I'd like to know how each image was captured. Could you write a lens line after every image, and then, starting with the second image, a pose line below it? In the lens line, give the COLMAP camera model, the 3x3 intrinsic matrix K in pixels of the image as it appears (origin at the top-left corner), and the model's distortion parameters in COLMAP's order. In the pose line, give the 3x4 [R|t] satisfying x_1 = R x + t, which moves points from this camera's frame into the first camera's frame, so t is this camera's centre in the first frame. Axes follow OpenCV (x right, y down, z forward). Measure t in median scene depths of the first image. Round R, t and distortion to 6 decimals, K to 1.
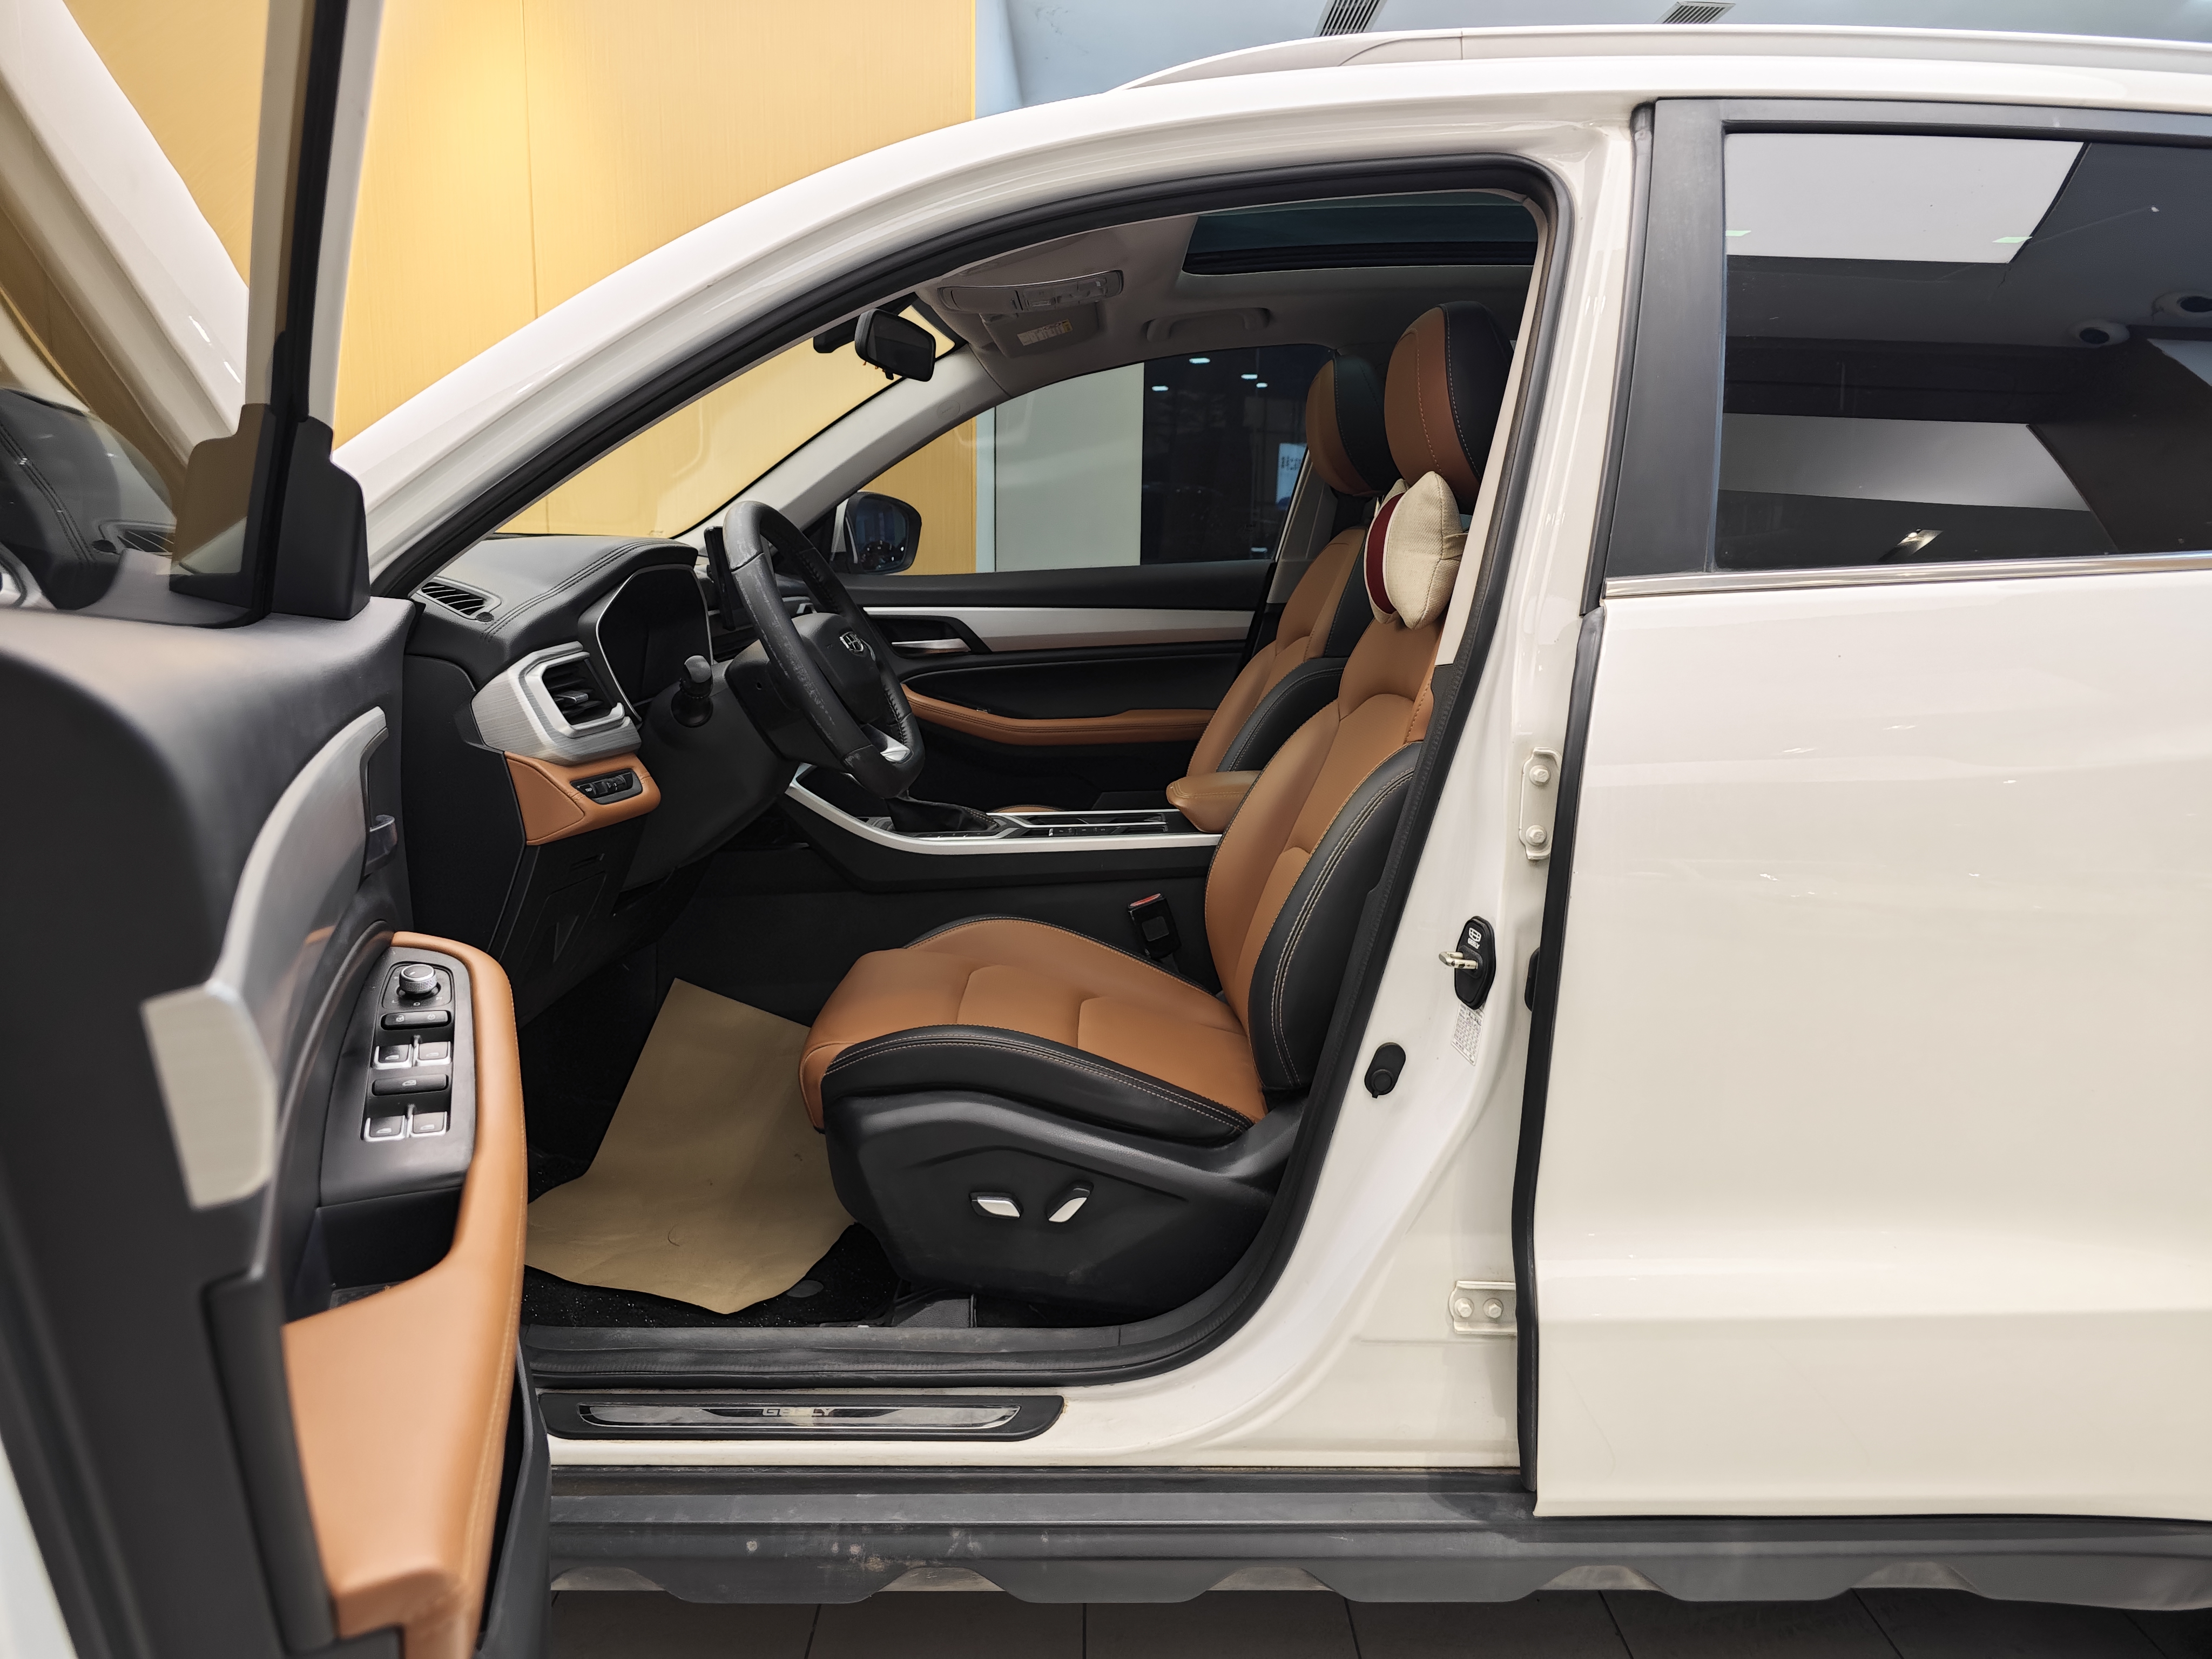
lens RADIAL K [[1490.2, 0, 1103.3], [0, 1490.2, 819.8], [0, 0, 1]] dist [0.029353, -0.038865]
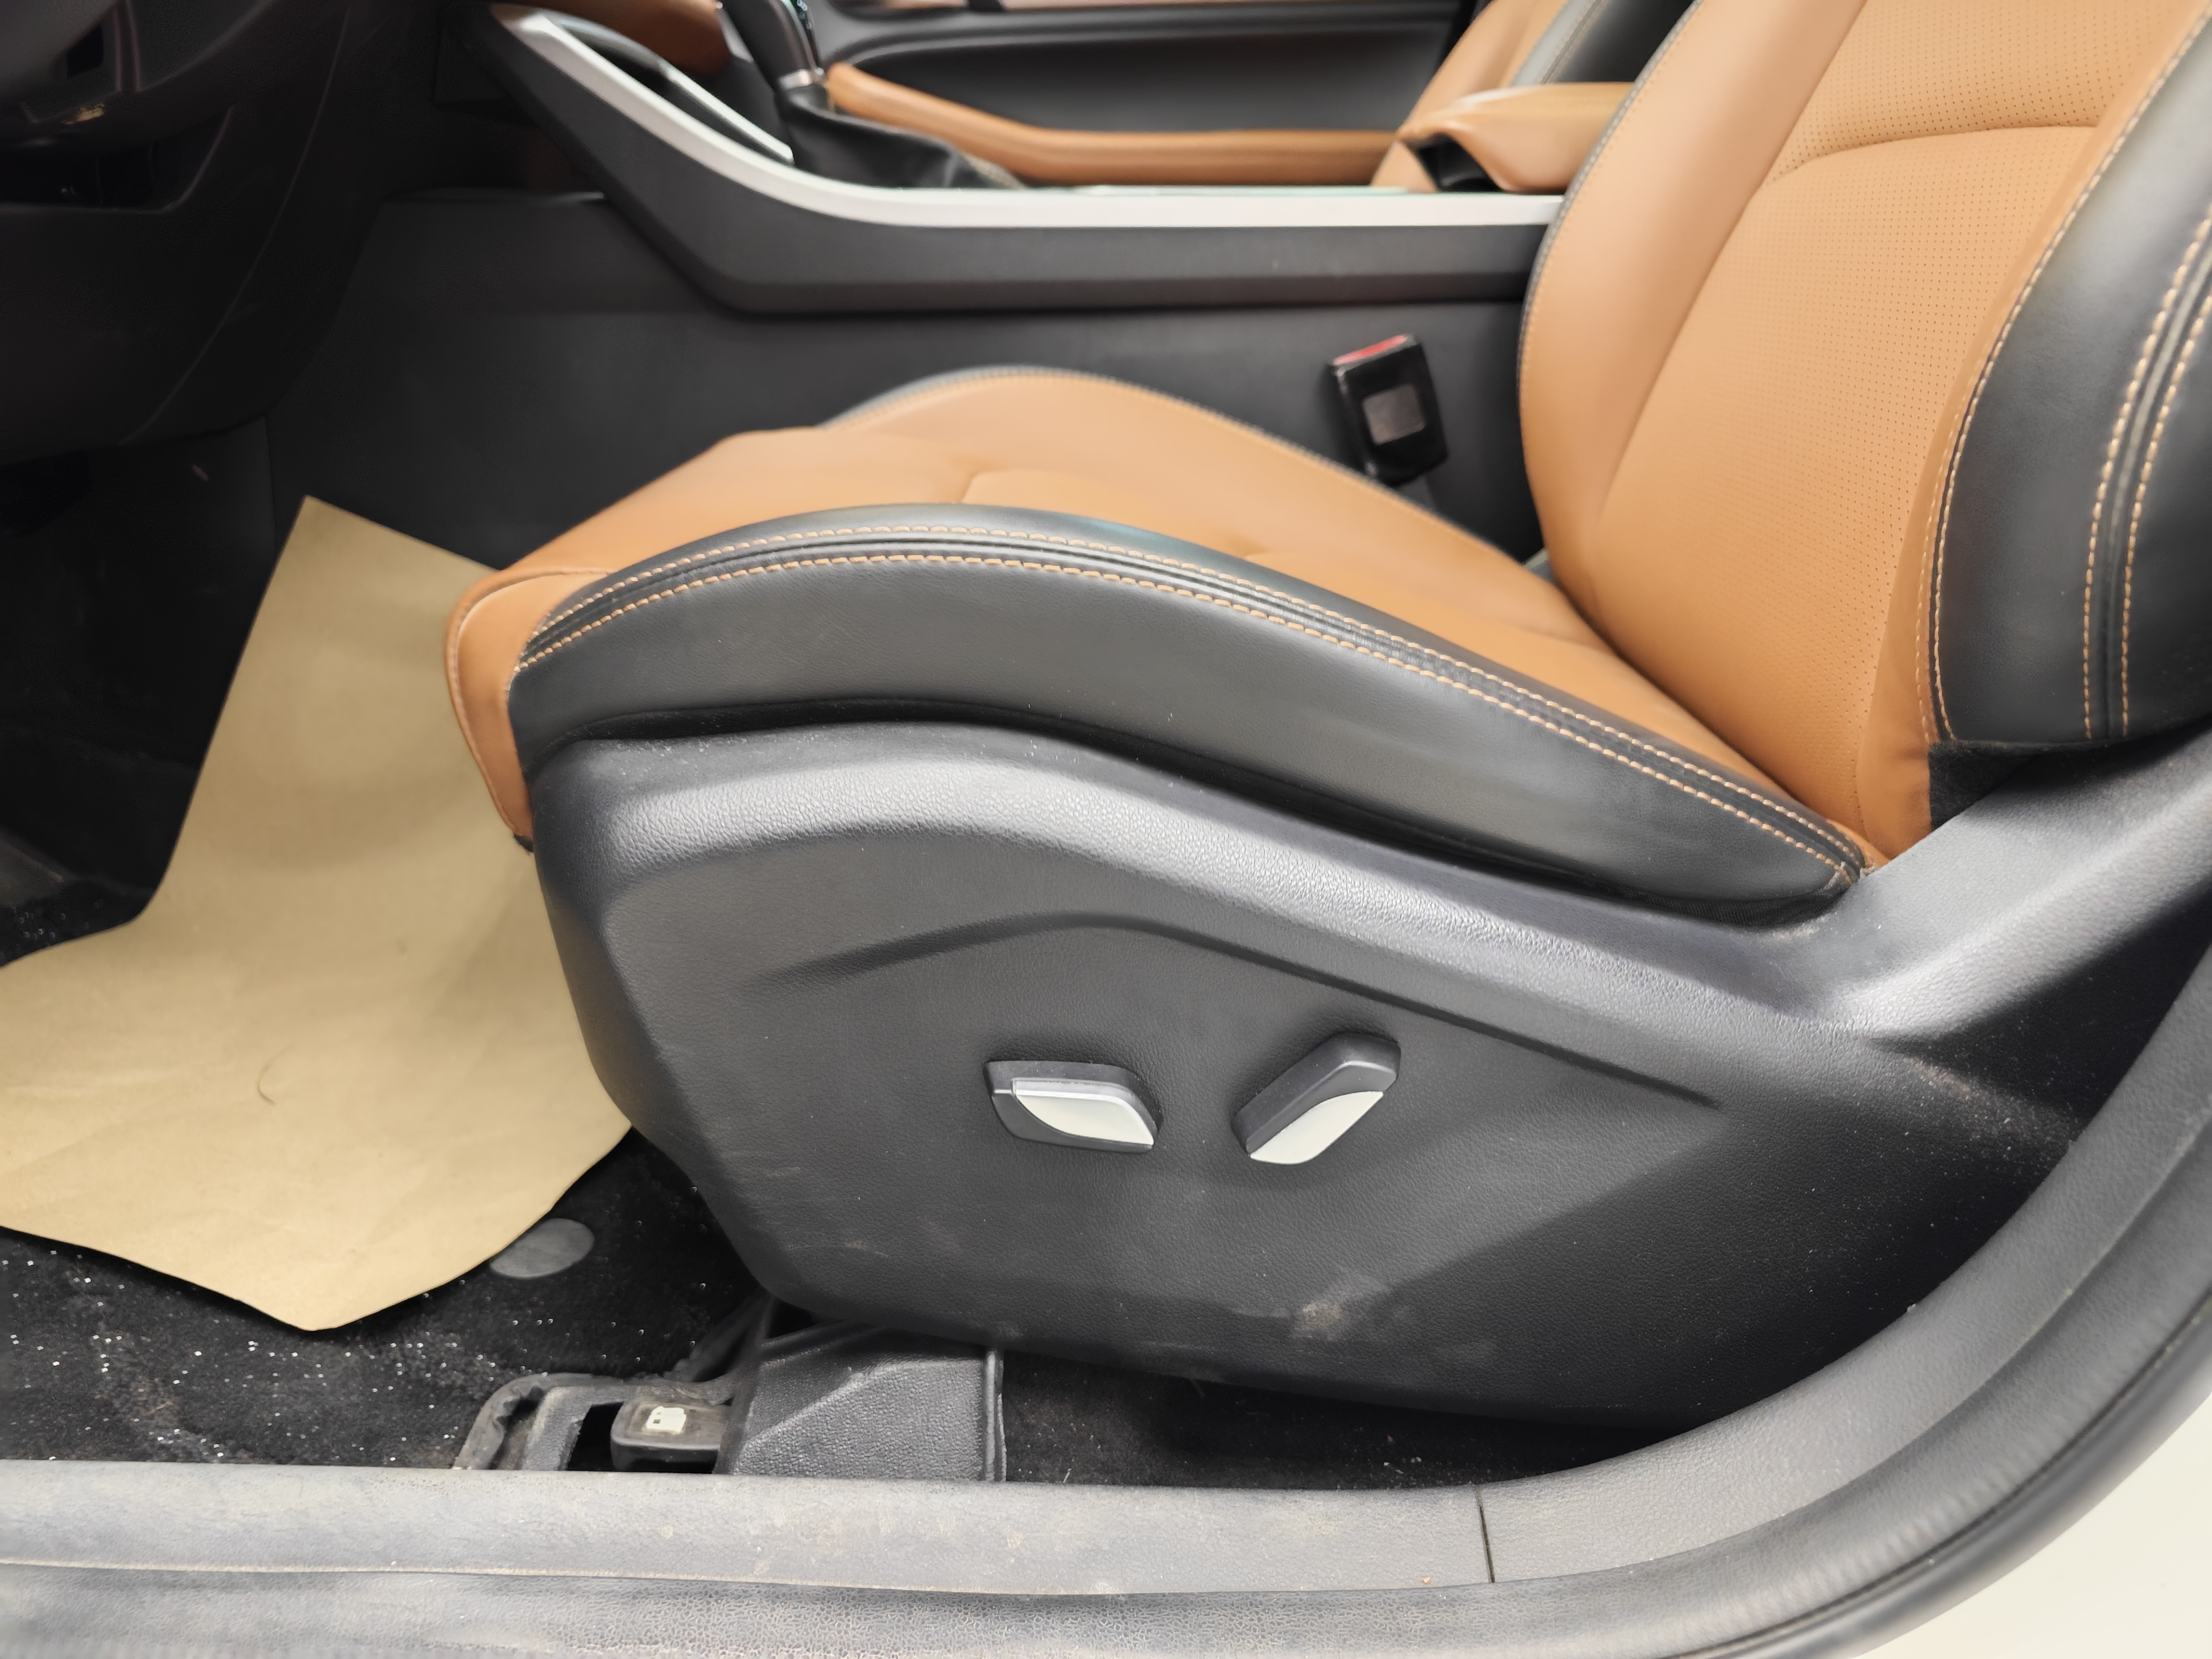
lens RADIAL K [[1526.3, 0, 1119.2], [0, 1526.3, 821.1], [0, 0, 1]] dist [0.023692, -0.031579]
pose [[0.999514, 0.023405, 0.020594, -0.069970], [-0.026840, 0.982080, 0.186544, 0.142891], [-0.015859, -0.187006, 0.982231, 0.700127]]
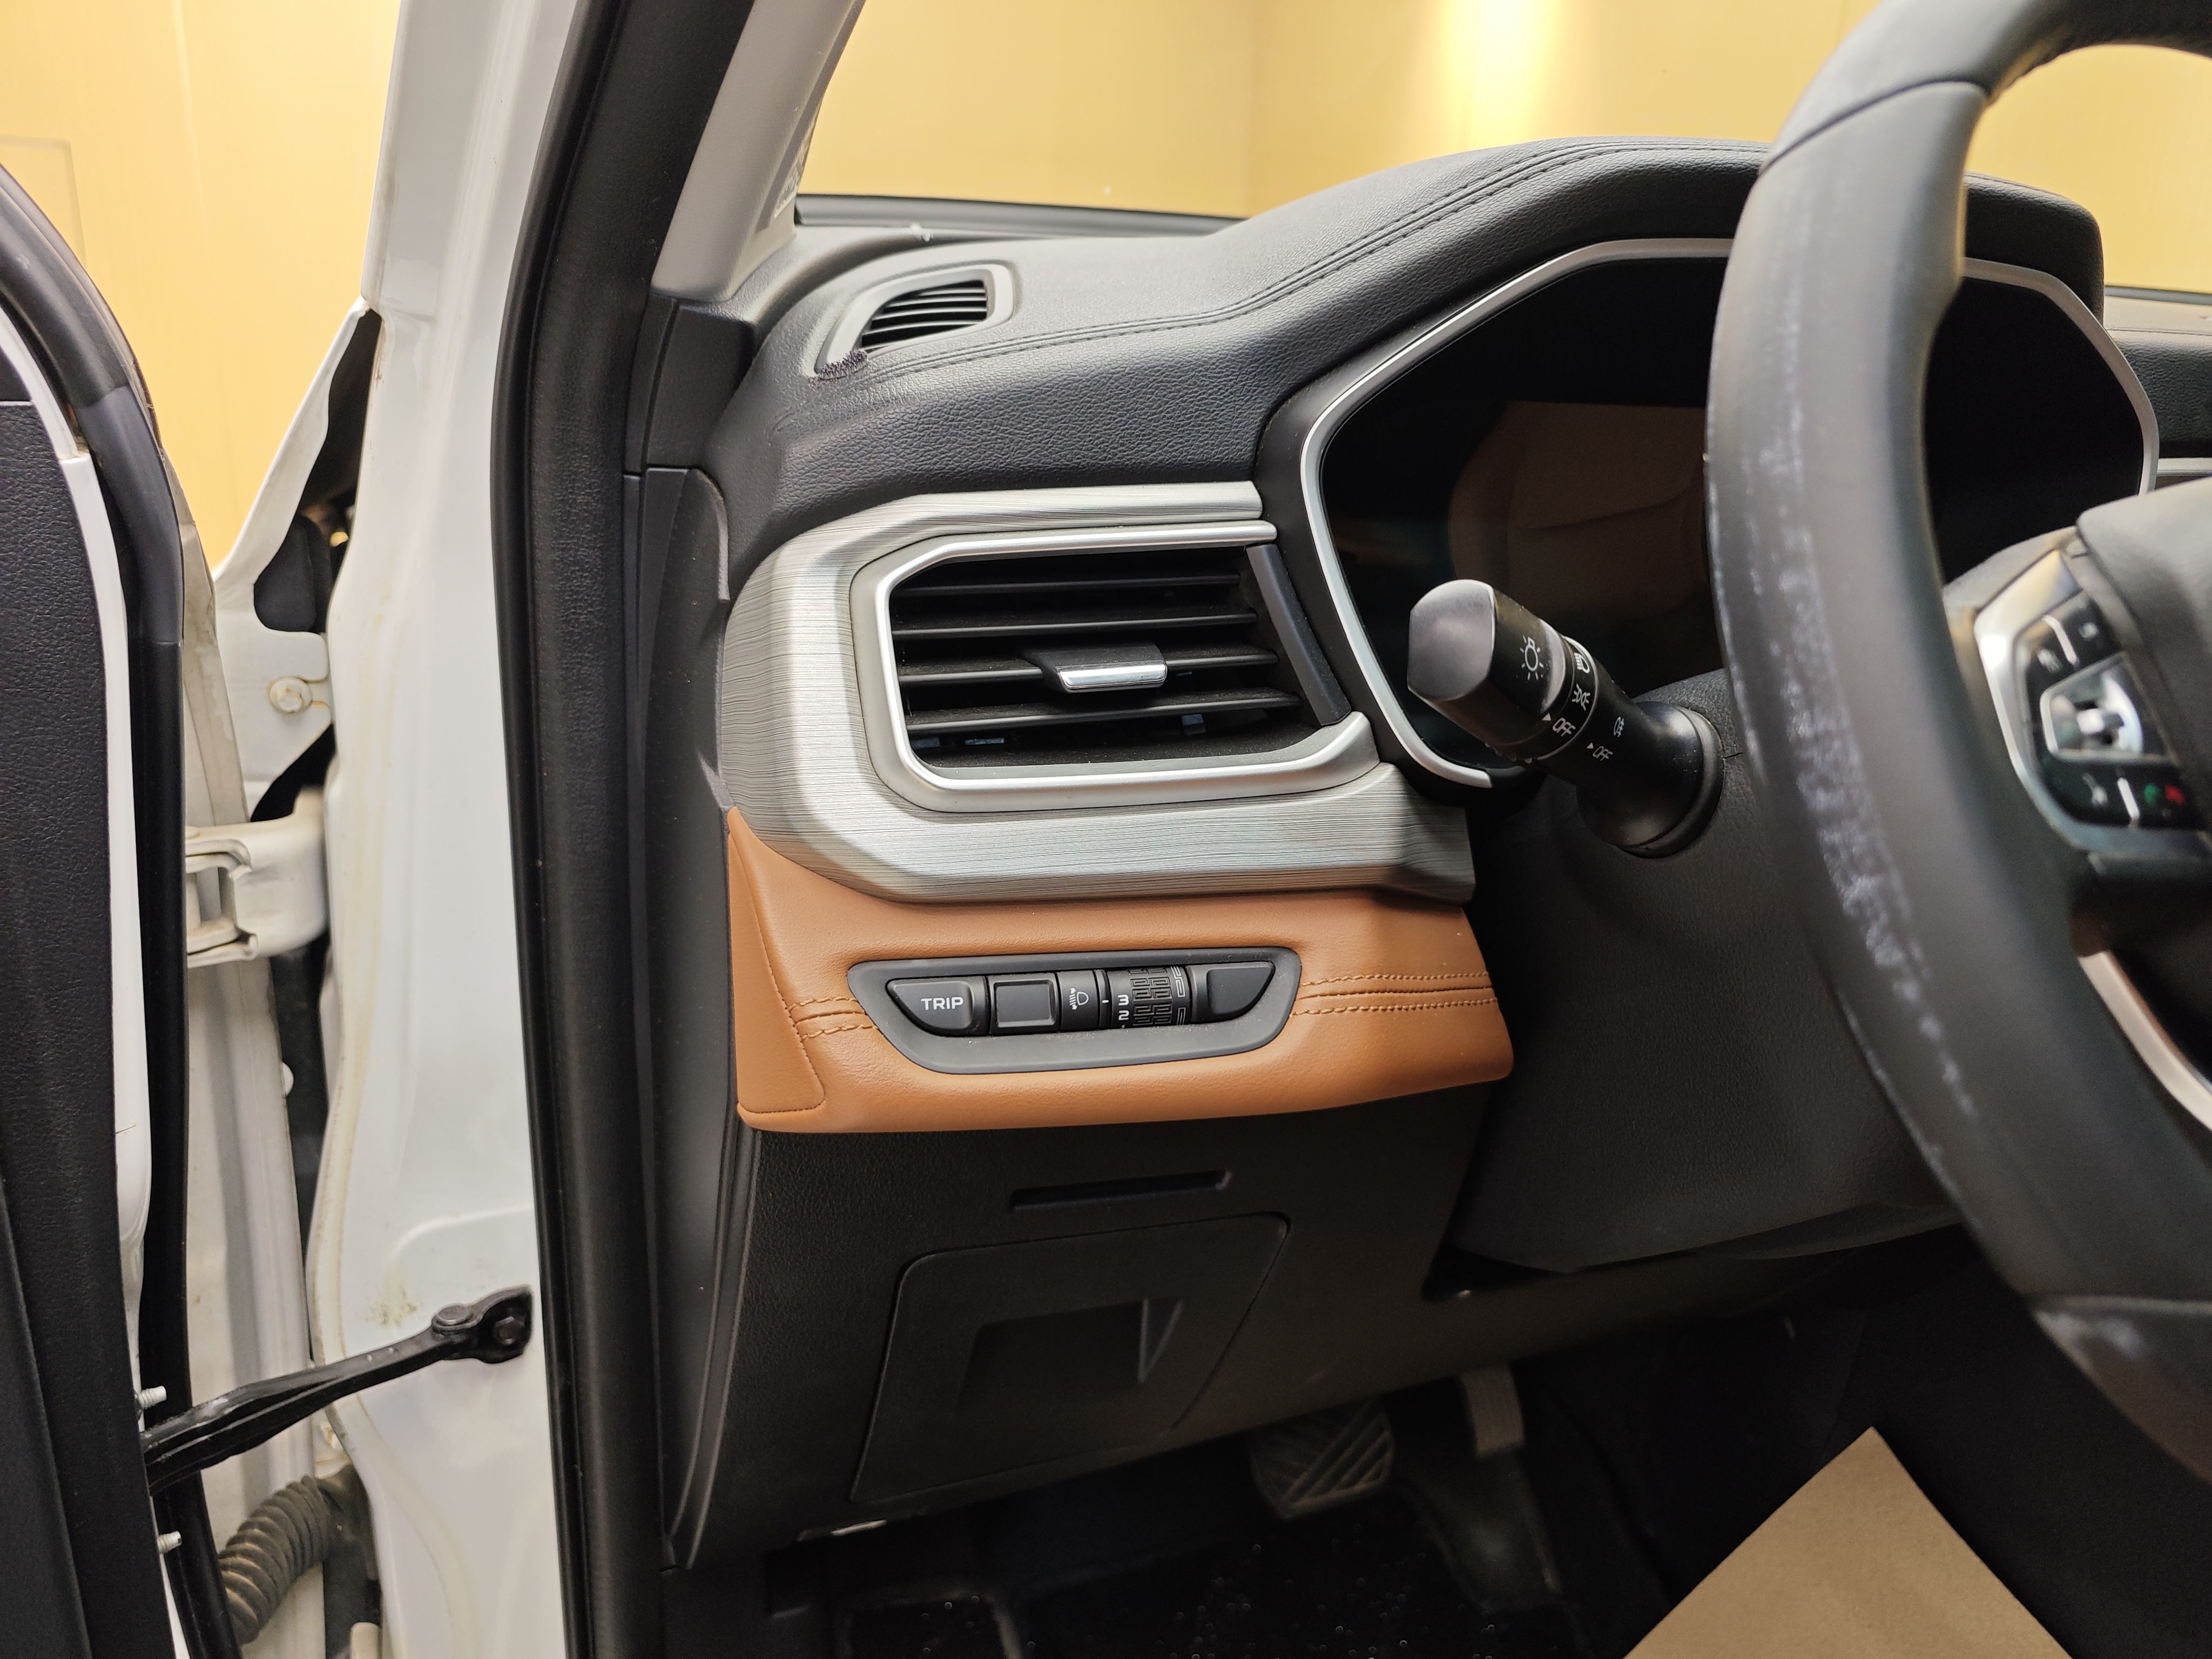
lens RADIAL K [[1533.8, 0, 1106.0], [0, 1533.8, 829.5], [0, 0, 1]] dist [0.044633, -0.033679]
pose [[0.392134, 0.279613, -0.876383, -0.077762], [-0.187897, 0.956946, 0.221244, -0.114190], [0.900514, 0.077913, 0.427789, 0.837553]]
